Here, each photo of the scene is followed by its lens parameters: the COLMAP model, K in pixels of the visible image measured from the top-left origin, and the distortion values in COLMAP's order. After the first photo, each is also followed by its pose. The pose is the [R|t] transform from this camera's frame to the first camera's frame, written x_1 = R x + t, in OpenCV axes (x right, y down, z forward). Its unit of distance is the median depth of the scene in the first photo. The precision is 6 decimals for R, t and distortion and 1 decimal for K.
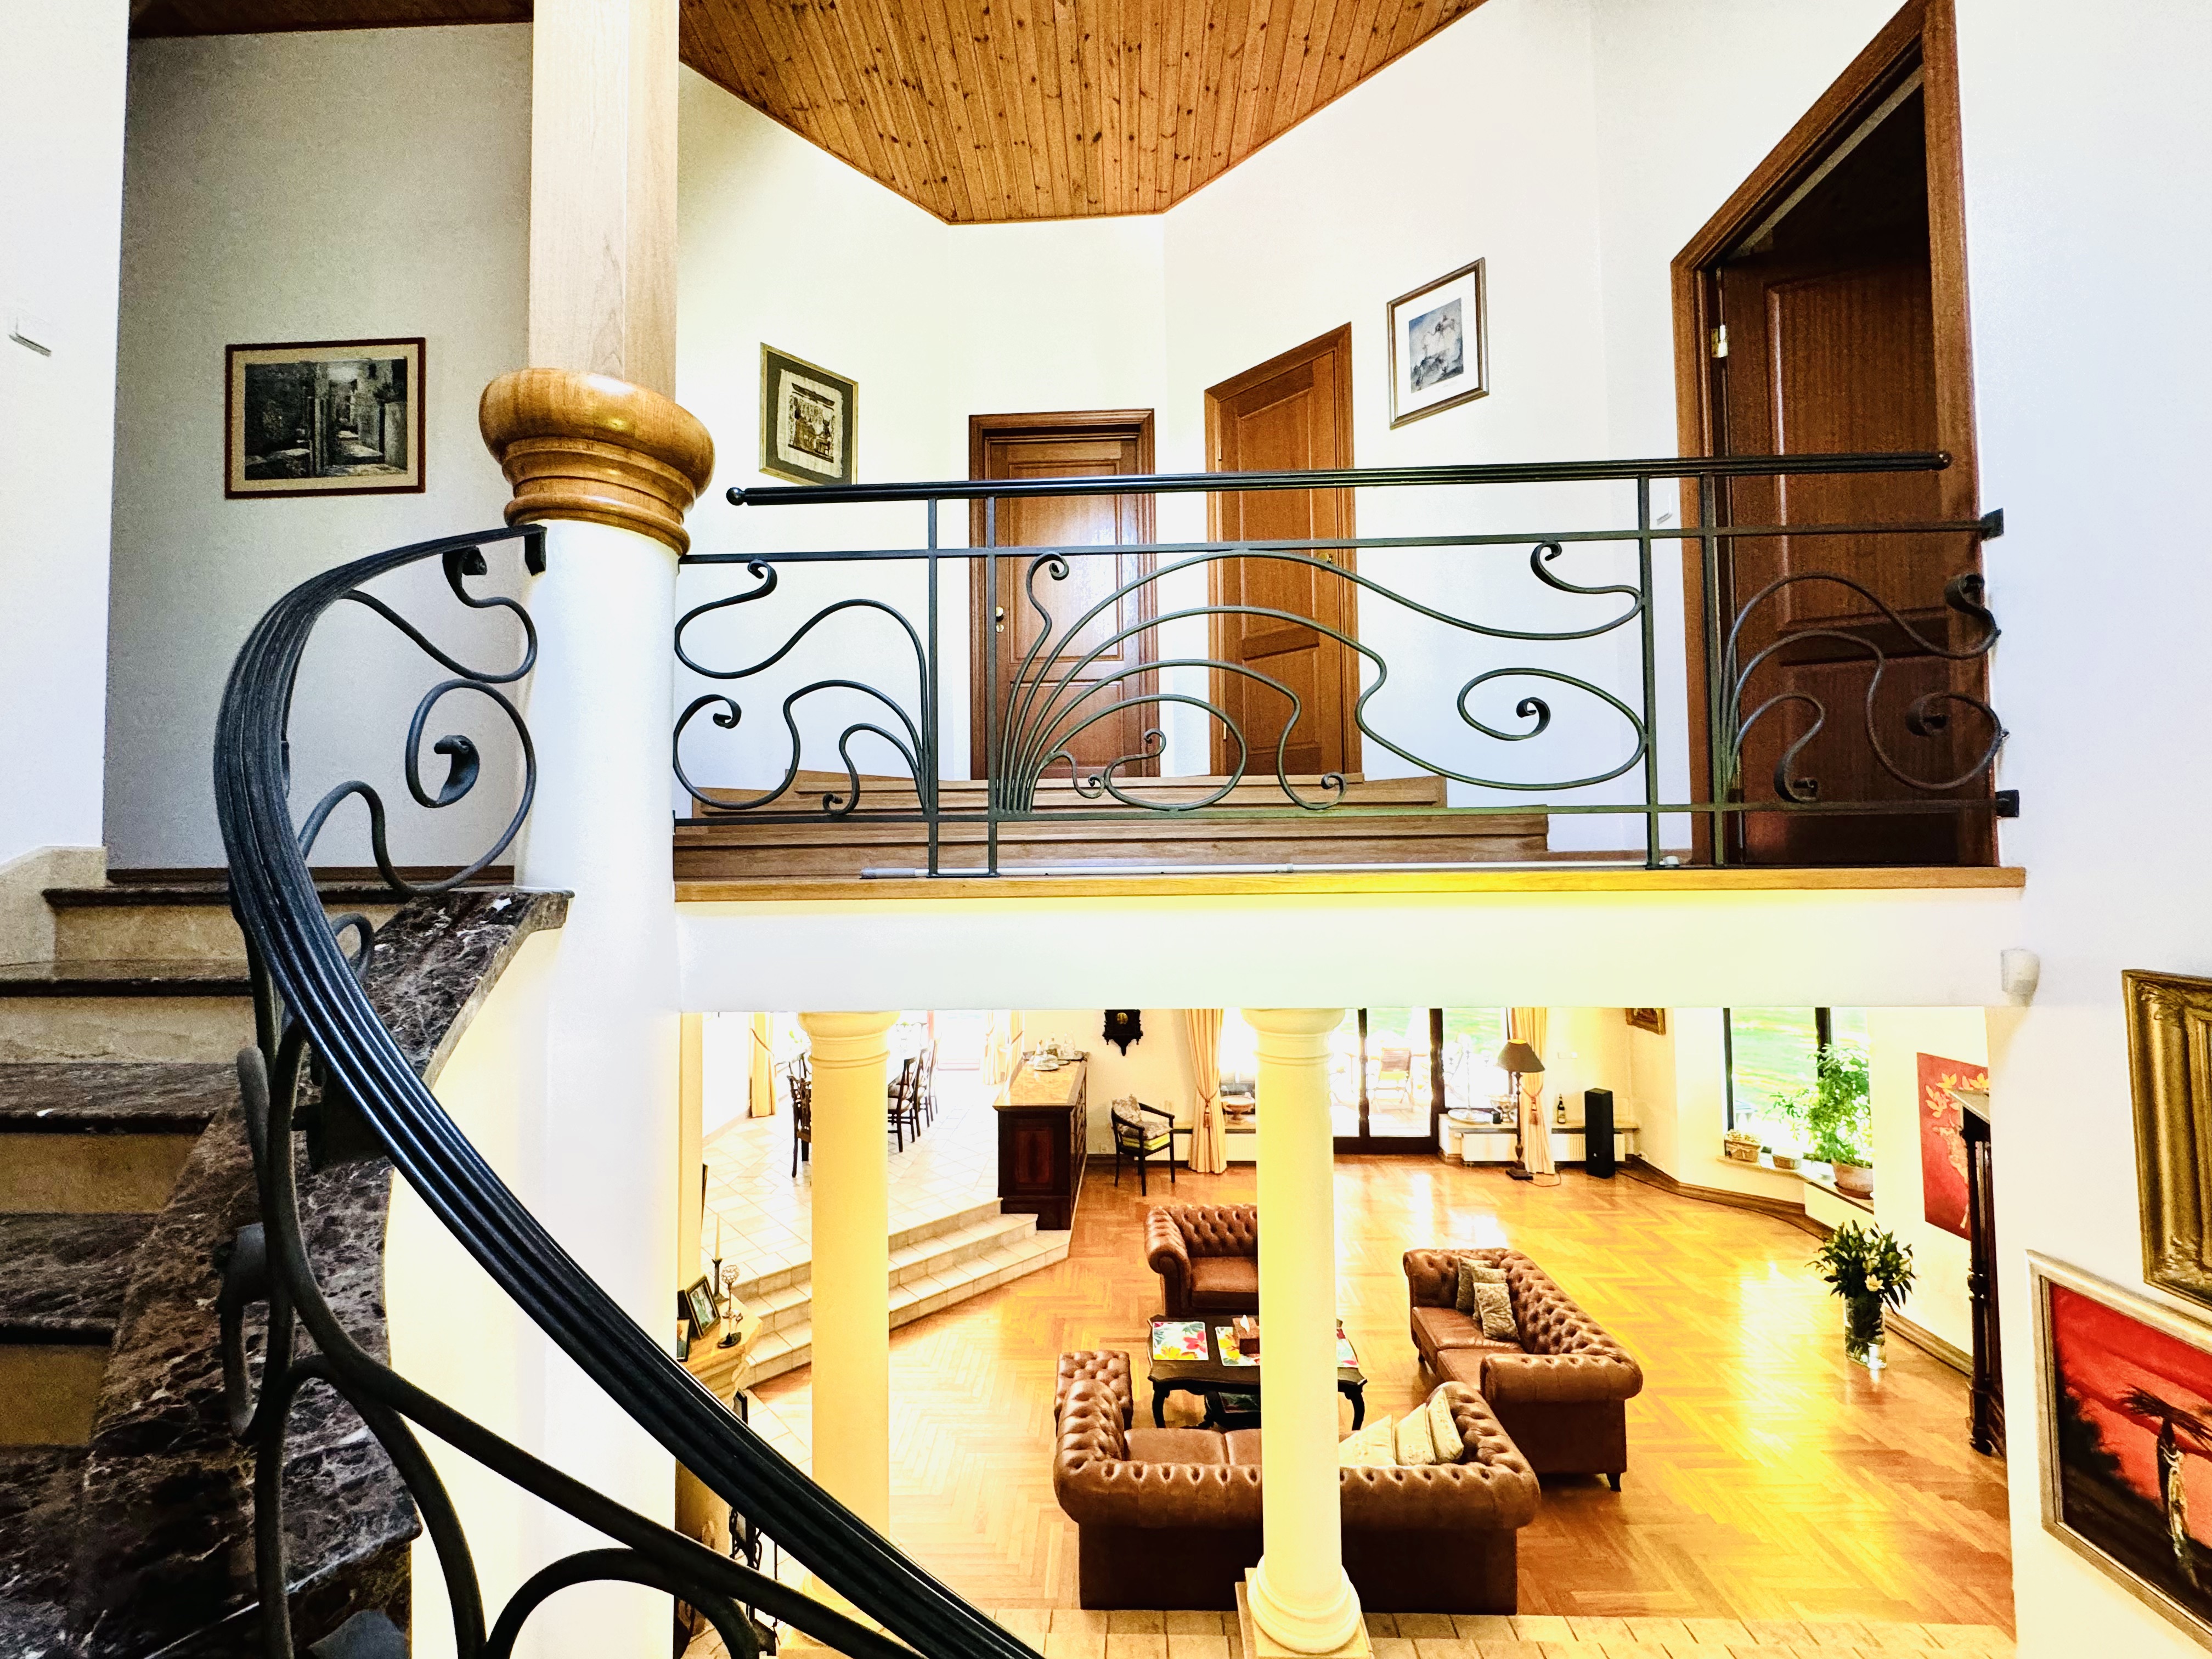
lens RADIAL K [[884.1, 0, 1110.4], [0, 884.1, 822.7], [0, 0, 1]] dist [-0.002729, 0.000075]
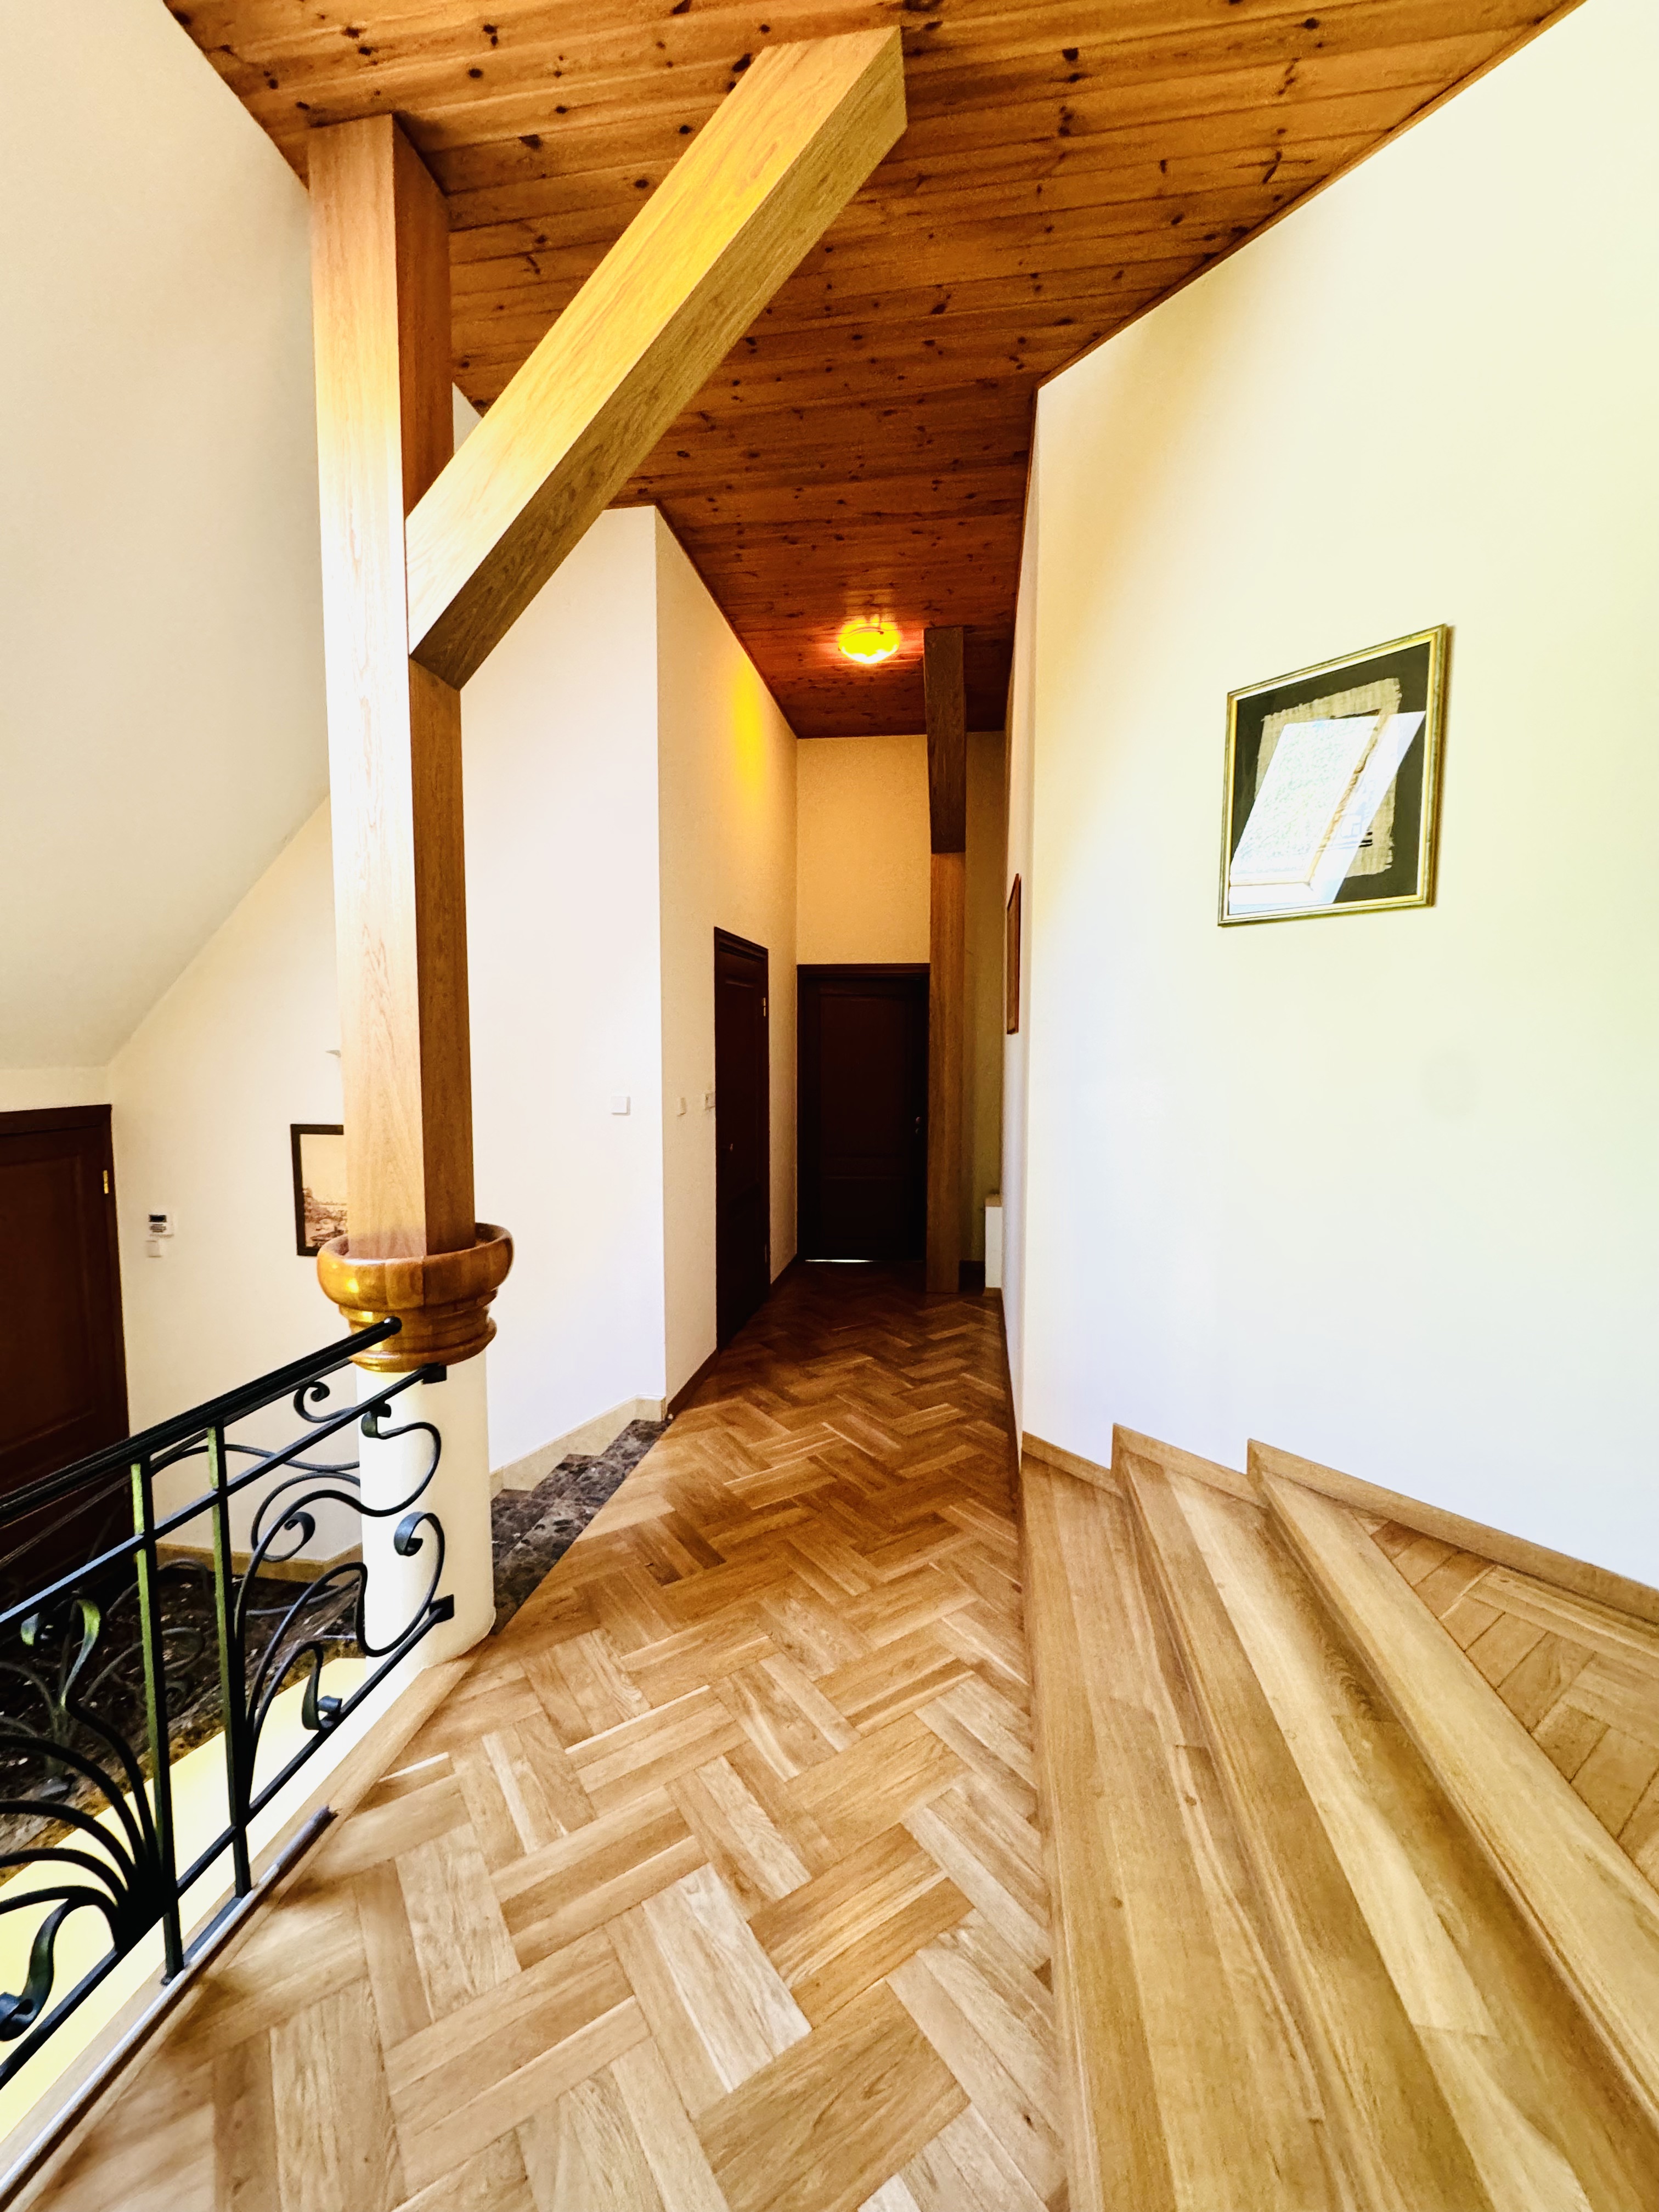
lens RADIAL K [[884.1, 0, 832.2], [0, 884.1, 1110.1], [0, 0, 1]] dist [-0.002729, 0.000075]
pose [[-0.127428, 0.082093, -0.988445, 0.222110], [0.041650, 0.996133, 0.077362, -0.328736], [0.990973, -0.031311, -0.130355, 0.810929]]
